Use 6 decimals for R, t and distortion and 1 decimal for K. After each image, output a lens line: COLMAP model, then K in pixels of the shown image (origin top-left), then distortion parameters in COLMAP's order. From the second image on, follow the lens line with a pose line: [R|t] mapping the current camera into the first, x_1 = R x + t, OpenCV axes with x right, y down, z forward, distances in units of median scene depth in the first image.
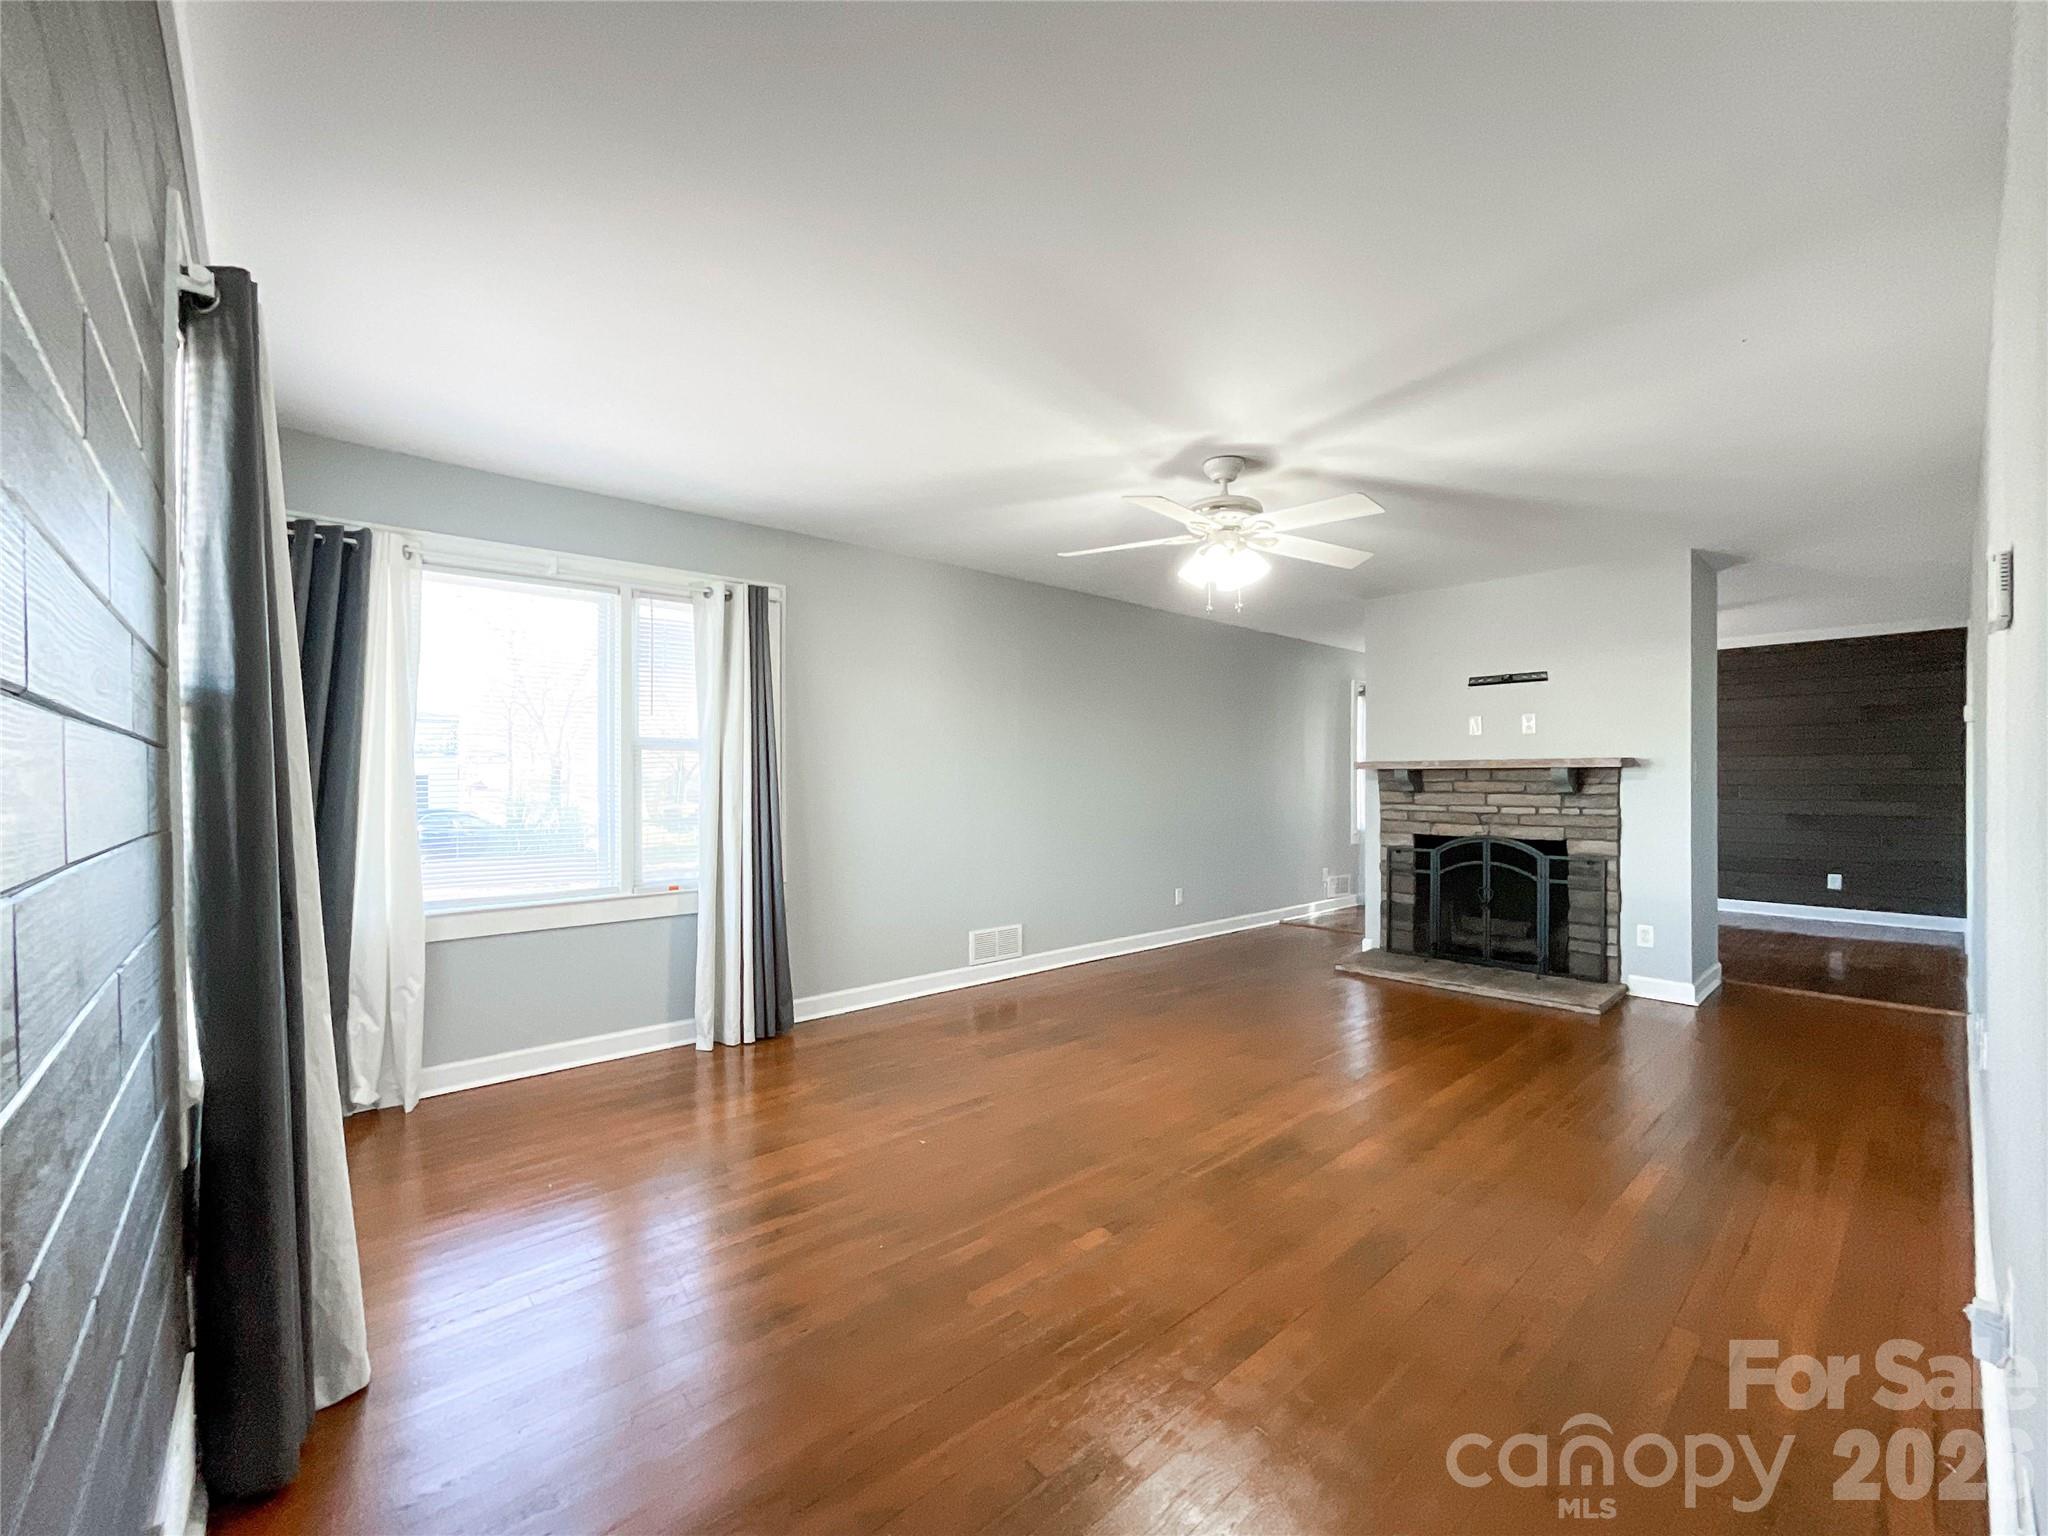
lens RADIAL K [[858.7, 0, 1026.2], [0, 858.7, 777.6], [0, 0, 1]] dist [0.000066, -0.000181]
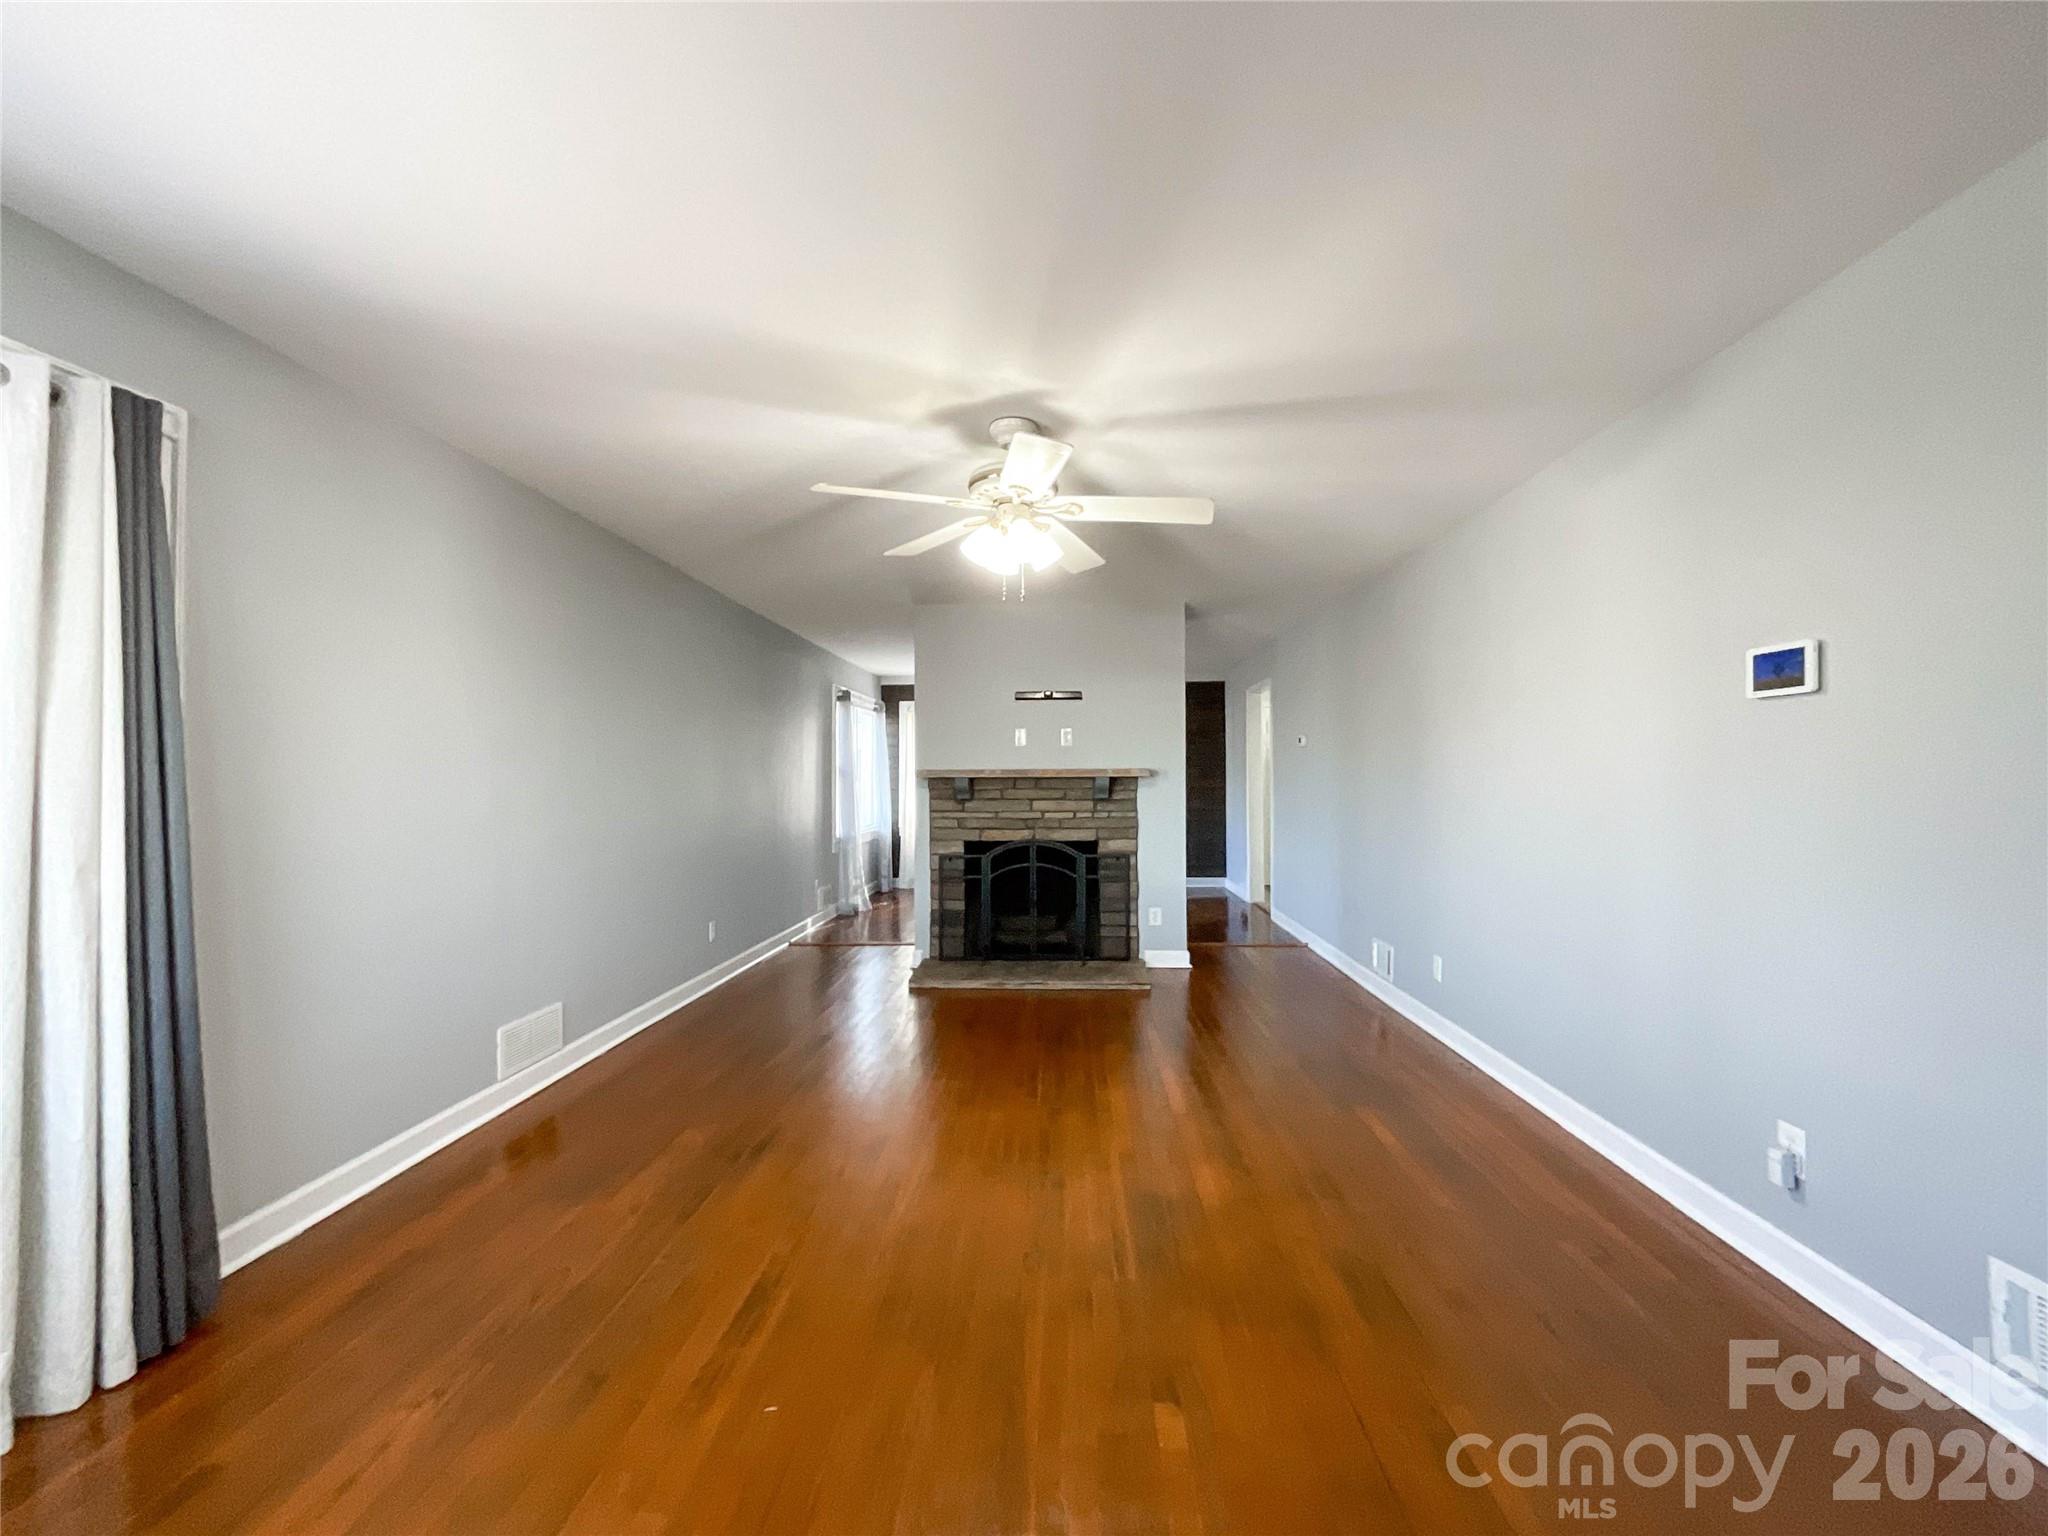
lens RADIAL K [[854.3, 0, 1029.1], [0, 854.3, 769.2], [0, 0, 1]] dist [-0.024194, 0.012651]
pose [[0.699029, 0.006690, 0.715062, -0.242962], [0.002100, 0.999933, -0.011408, -0.008571], [-0.715090, 0.009476, 0.698968, 0.262946]]
